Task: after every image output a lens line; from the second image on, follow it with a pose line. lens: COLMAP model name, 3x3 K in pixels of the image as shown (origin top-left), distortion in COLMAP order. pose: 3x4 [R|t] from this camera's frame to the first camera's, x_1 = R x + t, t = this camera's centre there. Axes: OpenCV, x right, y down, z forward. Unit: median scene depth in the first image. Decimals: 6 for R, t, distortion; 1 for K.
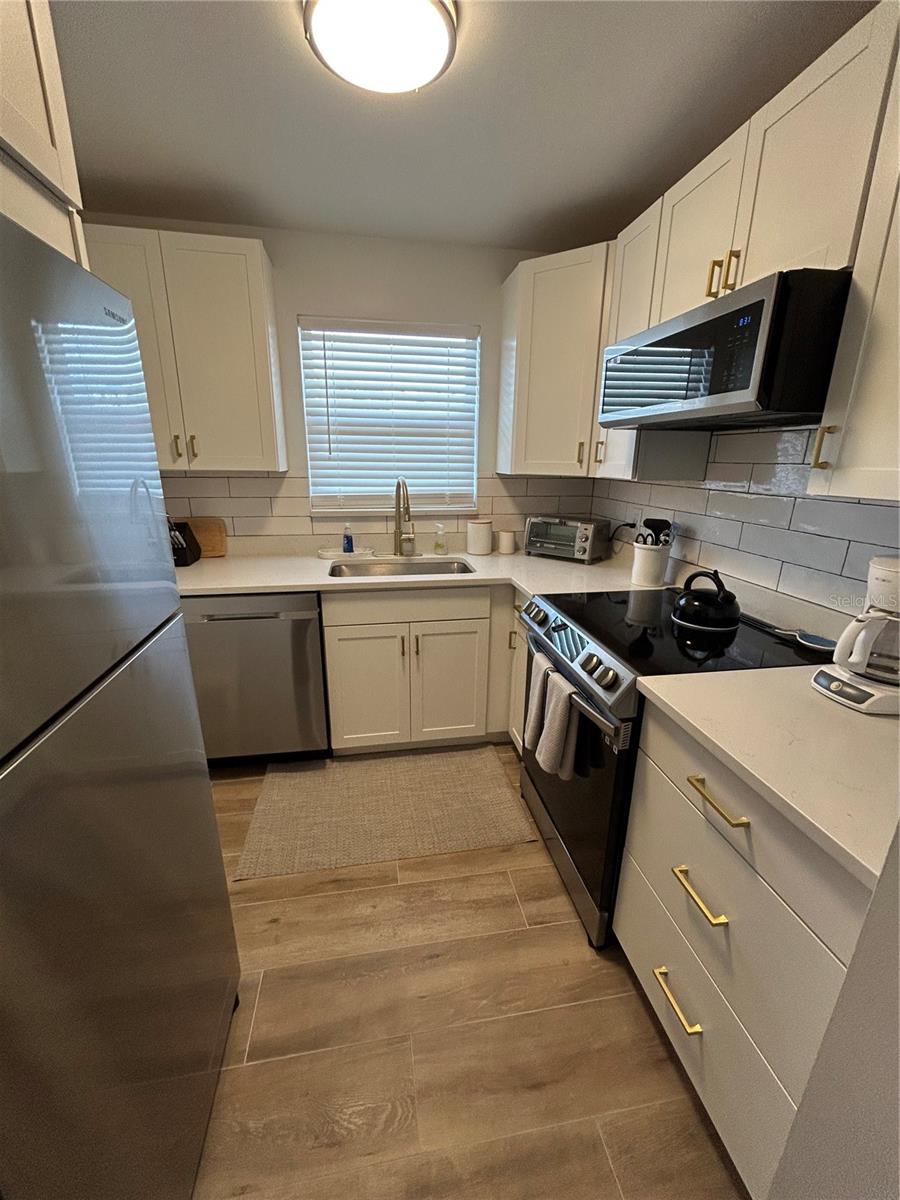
lens RADIAL K [[484.3, 0, 450.0], [0, 484.3, 600.0], [0, 0, 1]] dist [0.001302, 0.000055]
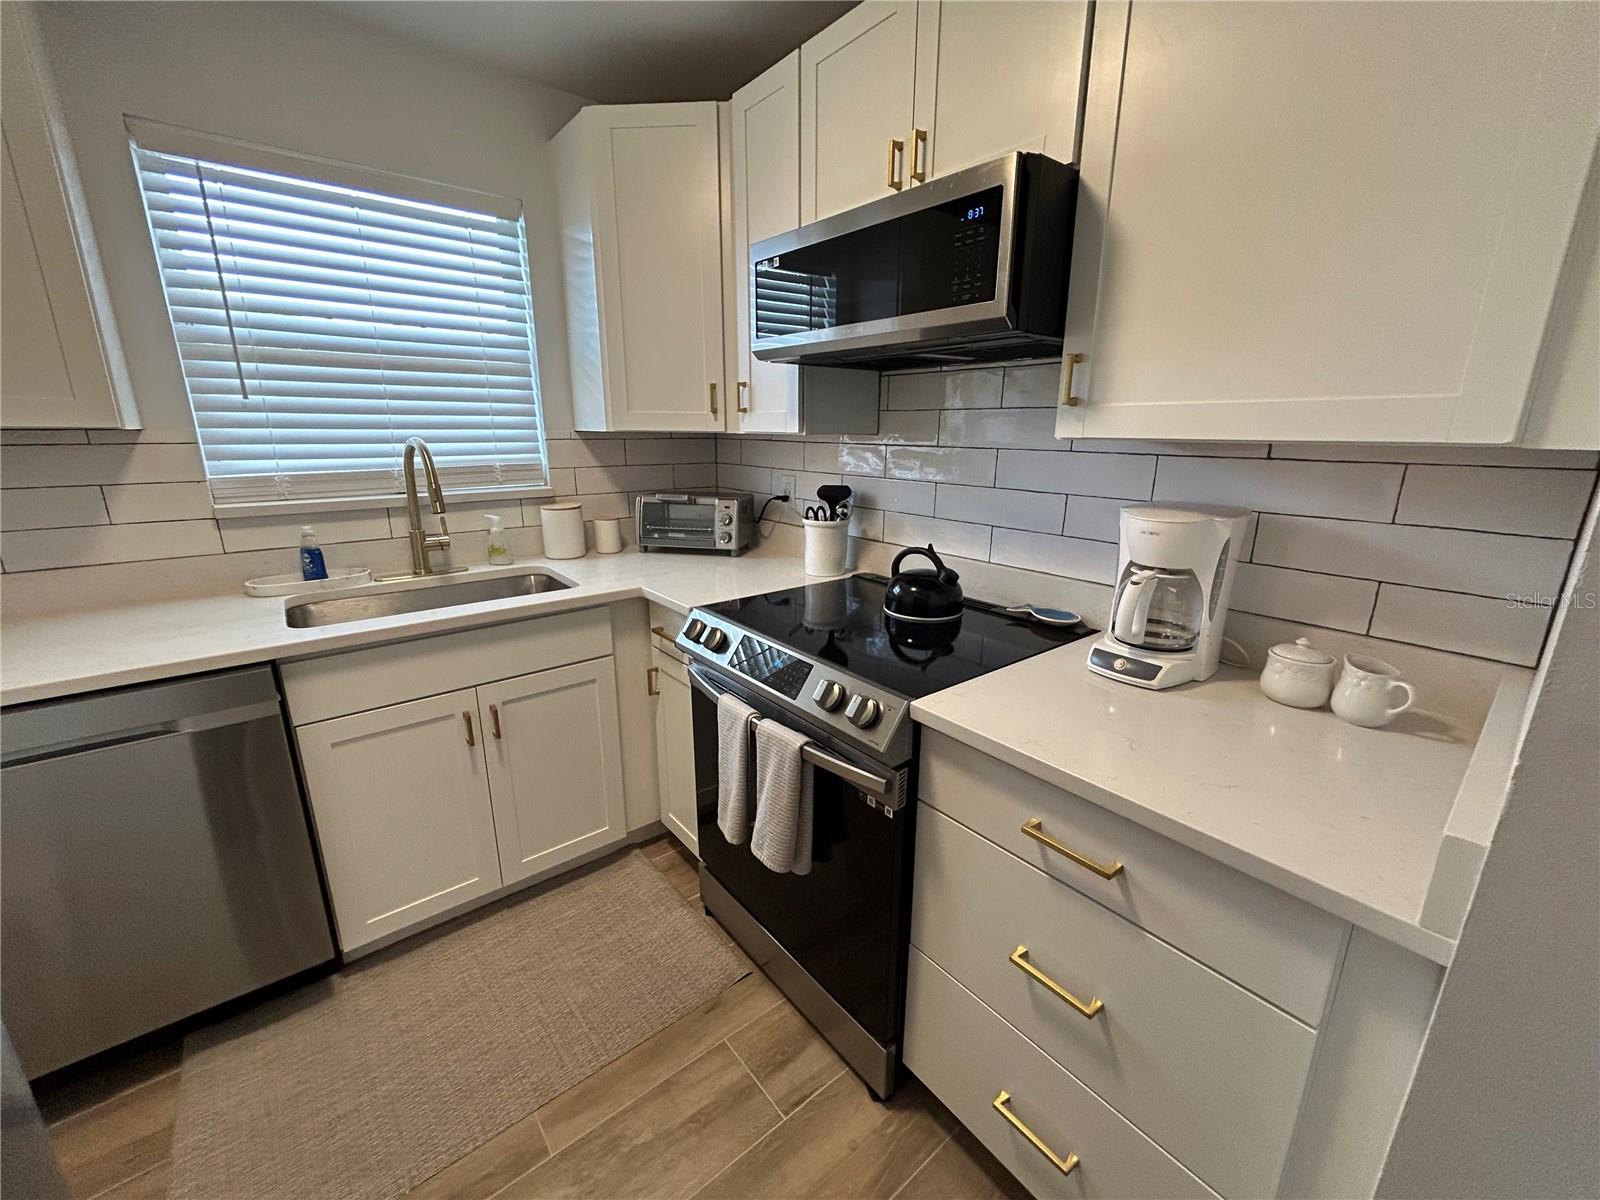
lens RADIAL K [[641.9, 0, 805.5], [0, 641.9, 594.4], [0, 0, 1]] dist [-0.001709, -0.000161]
pose [[0.869980, -0.128884, 0.475946, -0.099404], [0.140826, 0.989977, 0.010666, -0.015939], [-0.472550, 0.057747, 0.879410, 0.147819]]
